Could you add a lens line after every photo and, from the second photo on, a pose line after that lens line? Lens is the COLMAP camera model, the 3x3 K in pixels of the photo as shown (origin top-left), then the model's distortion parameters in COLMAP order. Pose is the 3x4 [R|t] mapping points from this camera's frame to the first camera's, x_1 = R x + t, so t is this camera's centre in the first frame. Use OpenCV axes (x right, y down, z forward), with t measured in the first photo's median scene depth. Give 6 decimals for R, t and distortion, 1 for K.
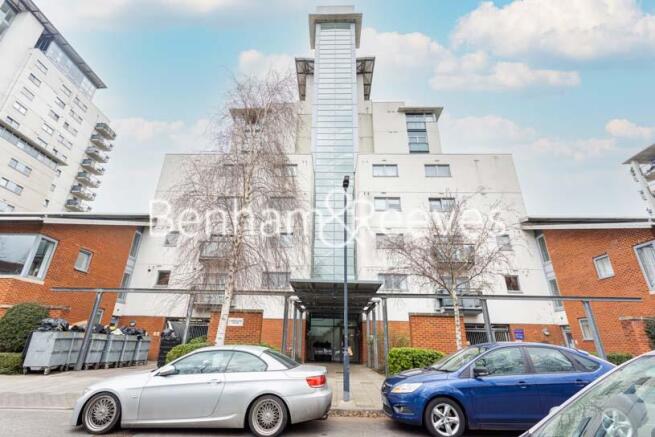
lens RADIAL K [[308.1, 0, 327.5], [0, 308.1, 218.5], [0, 0, 1]] dist [0.002901, 0.000262]
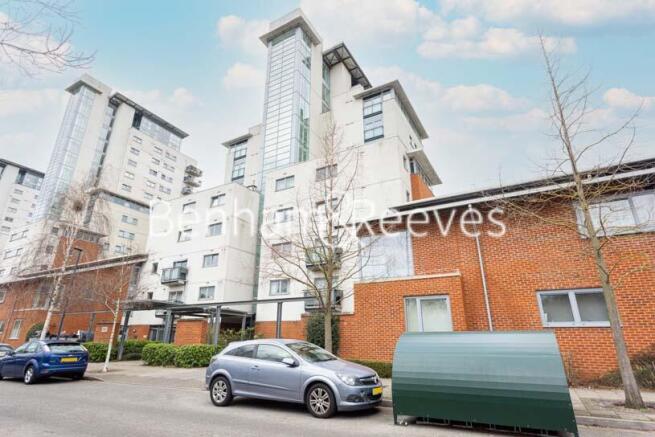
lens RADIAL K [[351.6, 0, 327.5], [0, 351.6, 218.5], [0, 0, 1]] dist [-0.013717, -0.000060]
pose [[0.880092, -0.169902, -0.443364, 0.469437], [0.189876, 0.981808, 0.000670, -0.004474], [0.435184, -0.084774, 0.896342, -0.025770]]
